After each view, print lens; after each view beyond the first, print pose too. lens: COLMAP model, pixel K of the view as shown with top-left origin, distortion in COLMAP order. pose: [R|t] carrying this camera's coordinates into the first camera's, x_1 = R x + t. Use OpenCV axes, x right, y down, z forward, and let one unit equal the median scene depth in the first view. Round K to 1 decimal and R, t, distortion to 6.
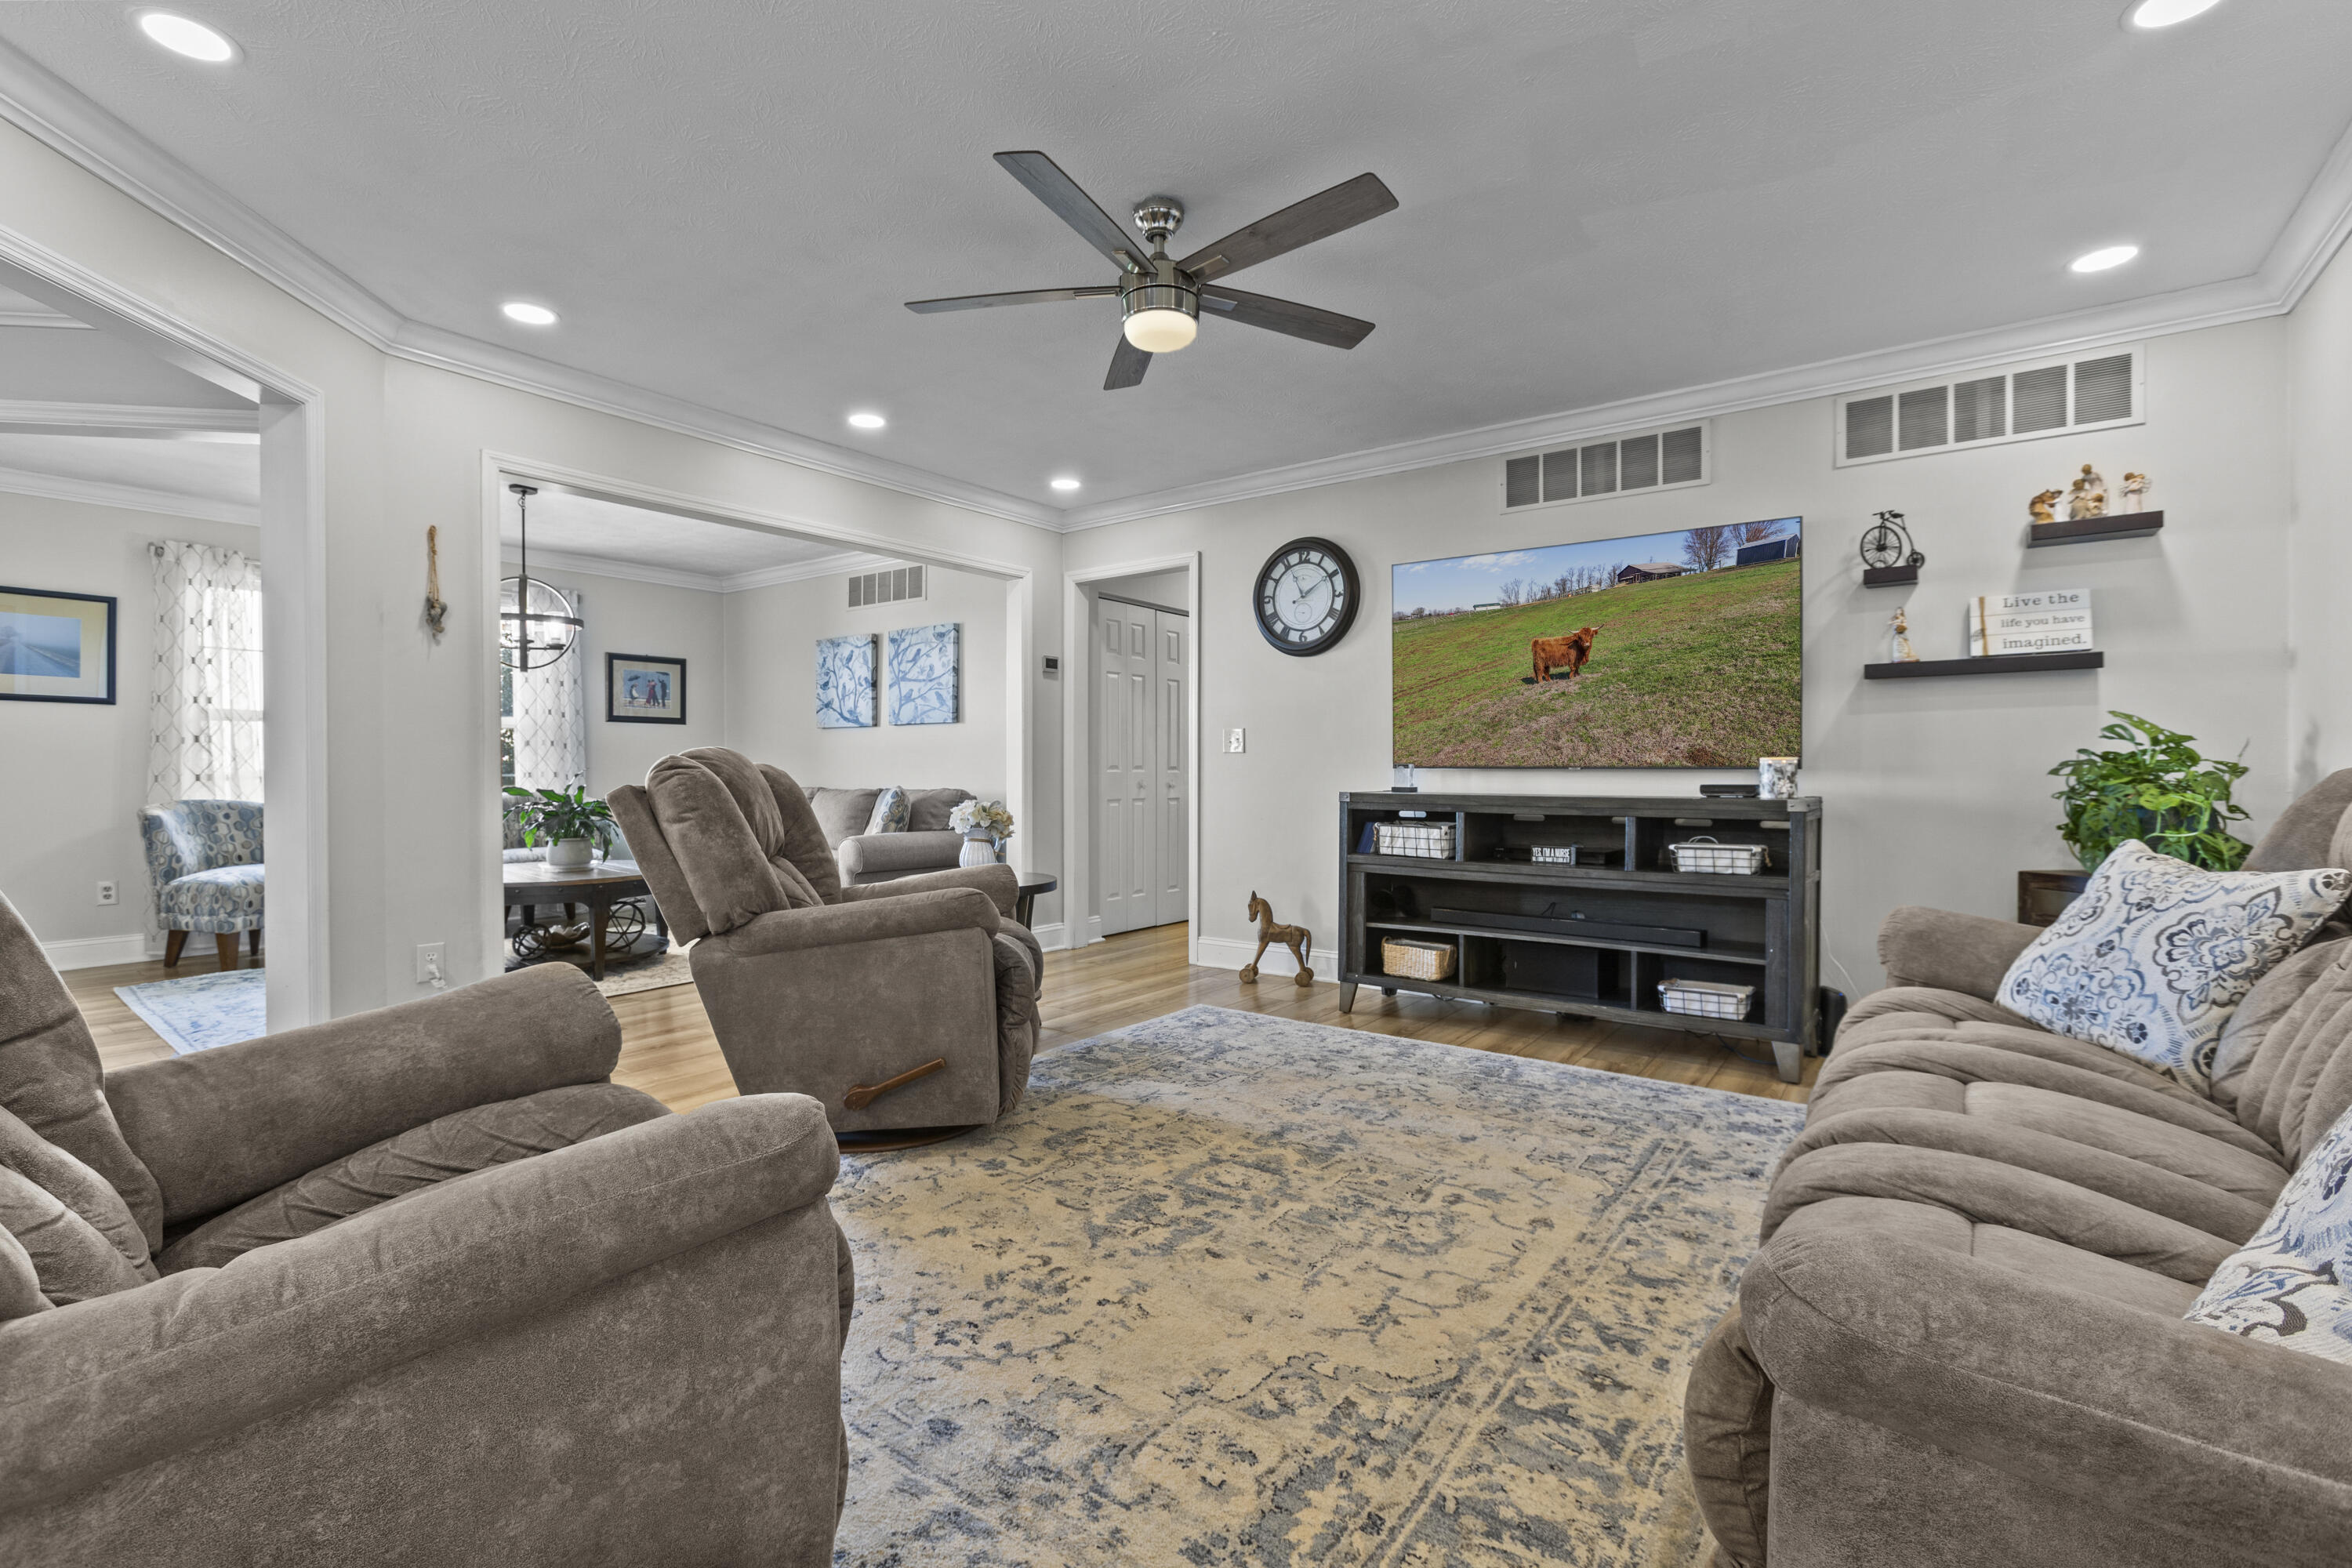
lens RADIAL K [[1059.2, 0, 1166.1], [0, 1059.2, 781.1], [0, 0, 1]] dist [-0.001078, 0.000266]
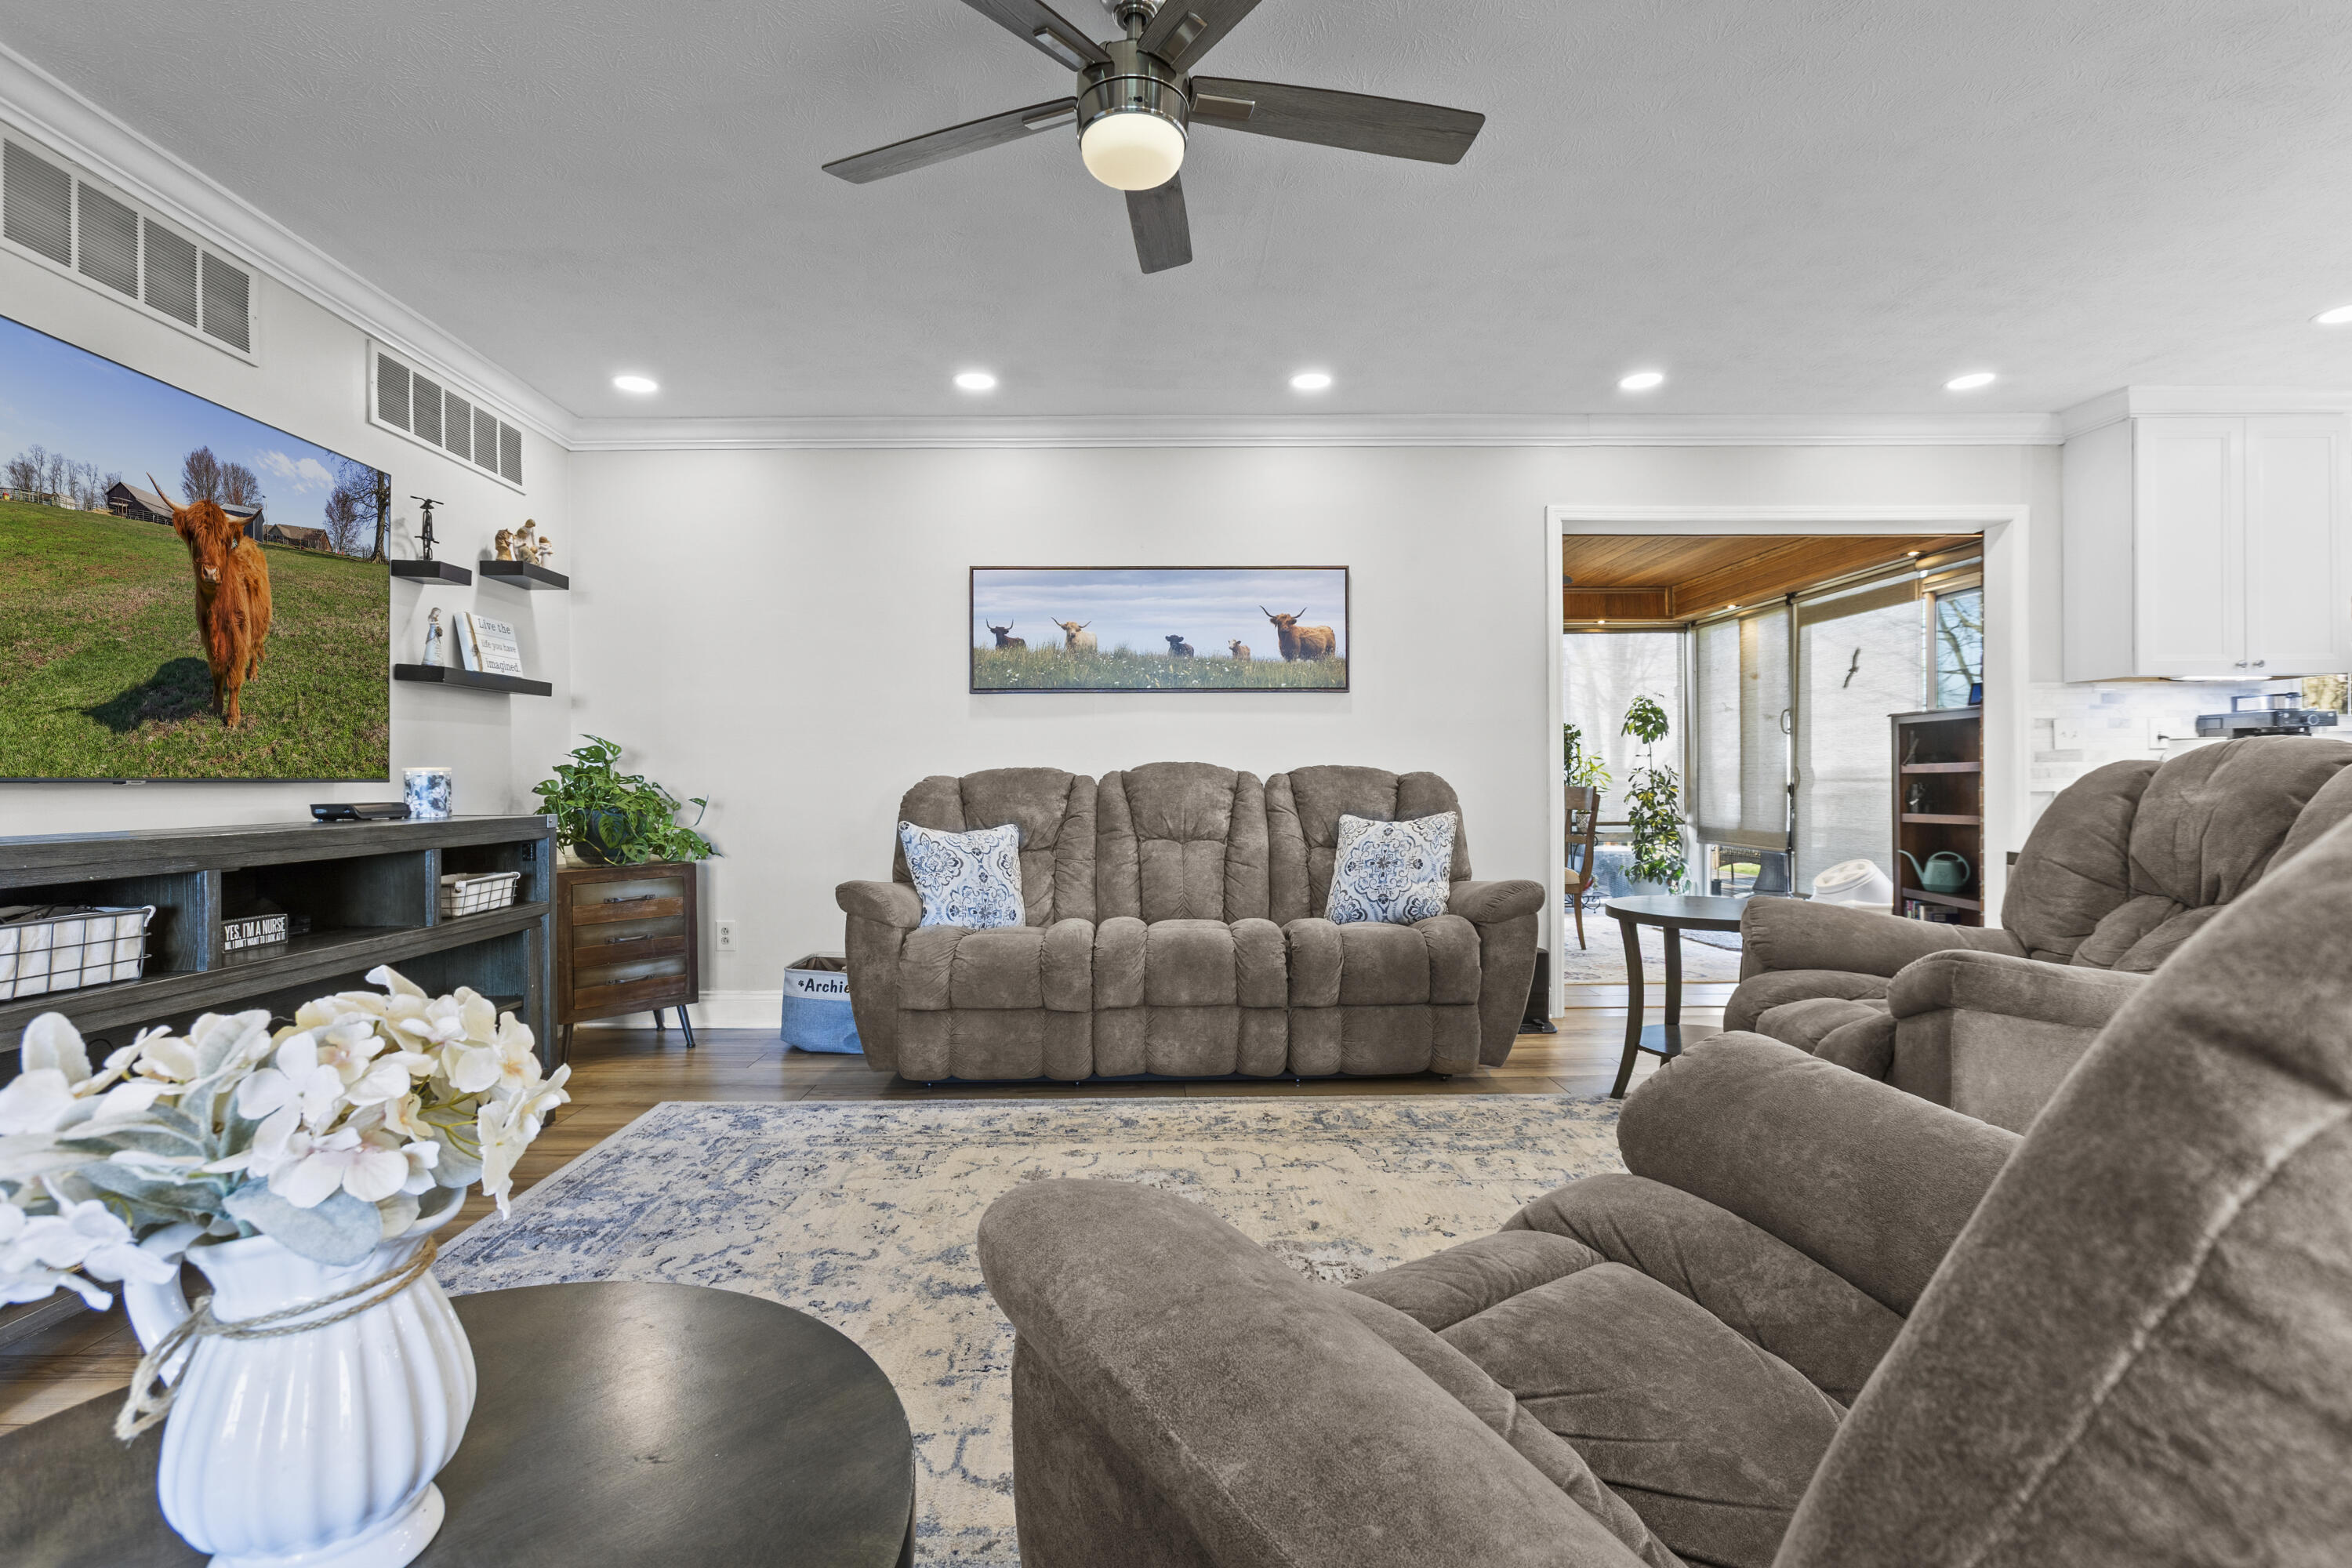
lens RADIAL K [[1059.2, 0, 1163.0], [0, 1059.2, 781.2], [0, 0, 1]] dist [-0.001078, 0.000266]
pose [[-0.612265, 0.002653, 0.790648, -0.531930], [0.013565, 0.999882, 0.007149, -0.013209], [-0.790536, 0.015103, -0.612229, 1.317571]]
